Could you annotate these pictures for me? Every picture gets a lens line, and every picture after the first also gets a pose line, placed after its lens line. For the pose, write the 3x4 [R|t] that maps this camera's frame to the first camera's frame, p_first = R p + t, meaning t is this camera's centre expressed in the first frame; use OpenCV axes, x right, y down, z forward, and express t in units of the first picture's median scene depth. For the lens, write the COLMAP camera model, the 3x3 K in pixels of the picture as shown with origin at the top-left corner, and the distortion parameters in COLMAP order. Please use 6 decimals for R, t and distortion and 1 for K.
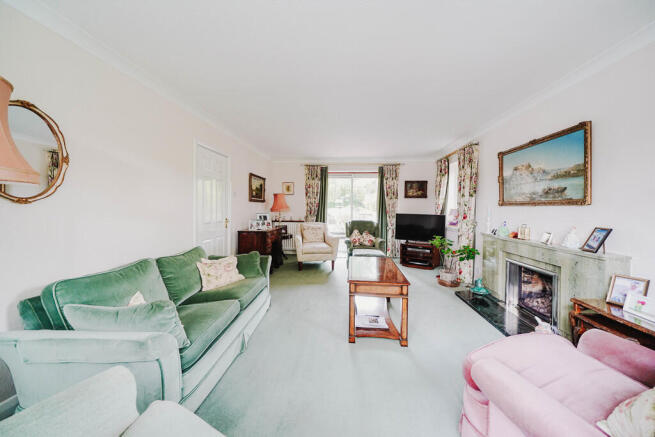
lens RADIAL K [[226.2, 0, 323.9], [0, 226.2, 209.8], [0, 0, 1]] dist [0.018403, 0.000058]
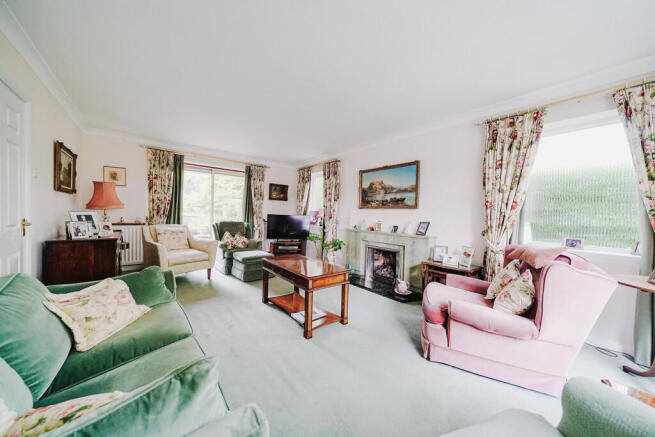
lens RADIAL K [[219.9, 0, 327.5], [0, 219.9, 218.5], [0, 0, 1]] dist [0.000244, 0.000021]
pose [[0.728542, -0.002642, 0.684996, -0.176767], [-0.016635, 0.999629, 0.021548, 0.010199], [-0.684799, -0.027094, 0.728229, 0.090947]]
